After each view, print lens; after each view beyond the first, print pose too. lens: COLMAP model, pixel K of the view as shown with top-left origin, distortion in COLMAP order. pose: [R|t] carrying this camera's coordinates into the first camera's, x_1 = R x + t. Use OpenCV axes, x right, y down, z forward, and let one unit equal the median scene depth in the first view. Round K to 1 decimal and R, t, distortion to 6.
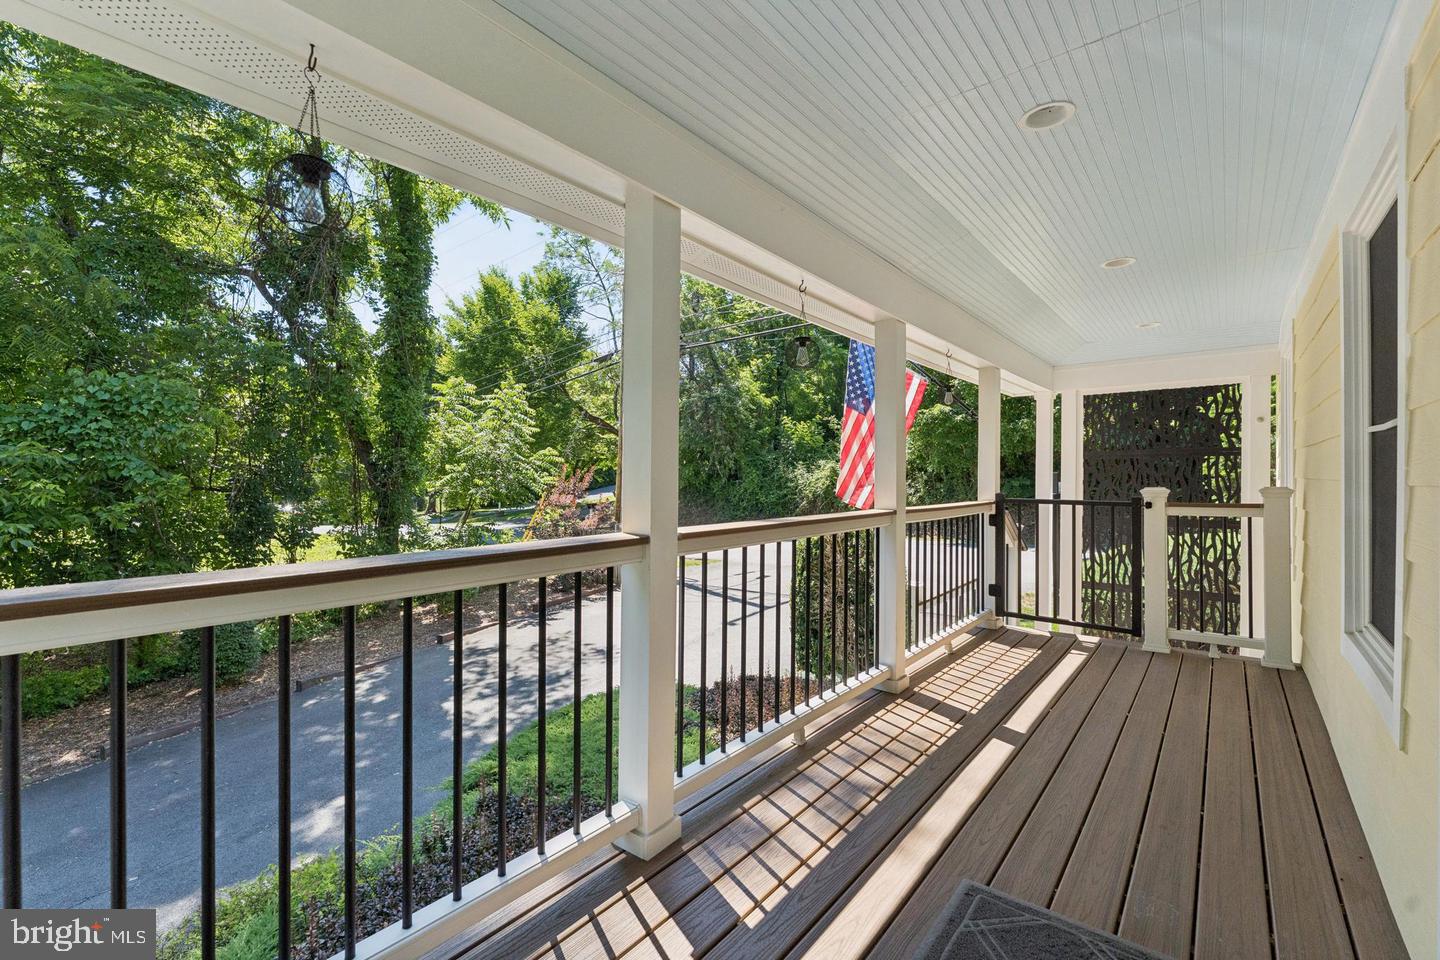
lens RADIAL K [[627.9, 0, 686.7], [0, 627.9, 473.8], [0, 0, 1]] dist [-0.000474, -0.000168]
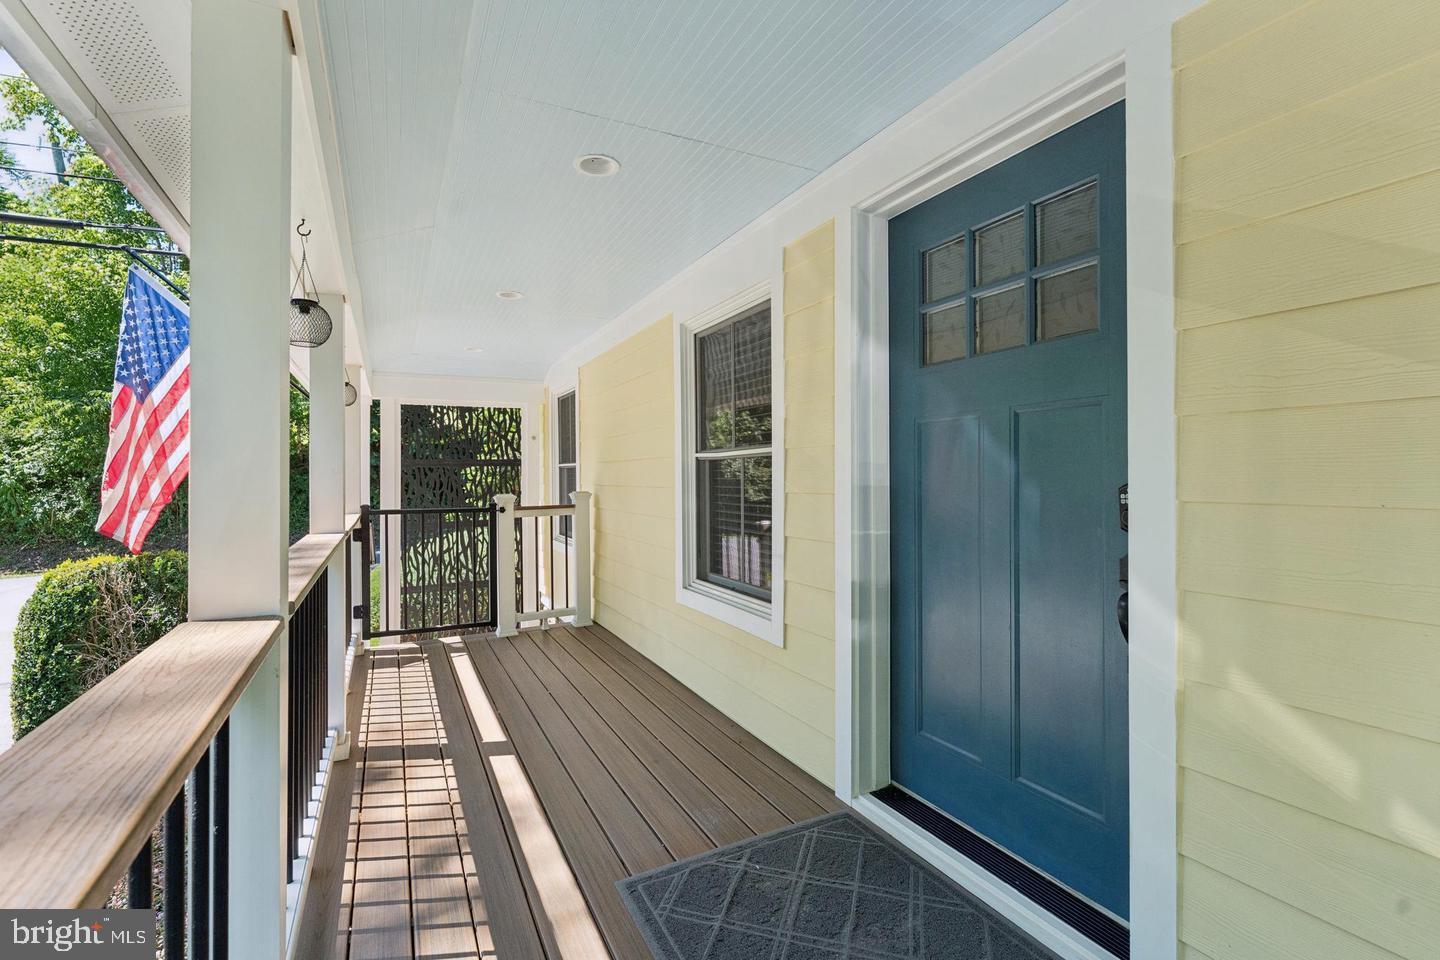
lens RADIAL K [[647.5, 0, 714.9], [0, 647.5, 480.3], [0, 0, 1]] dist [-0.000869, 0.000006]
pose [[0.378529, -0.012922, 0.925499, -0.267178], [0.007705, 0.999912, 0.010809, -0.017791], [-0.925558, 0.003039, 0.378595, 0.245360]]
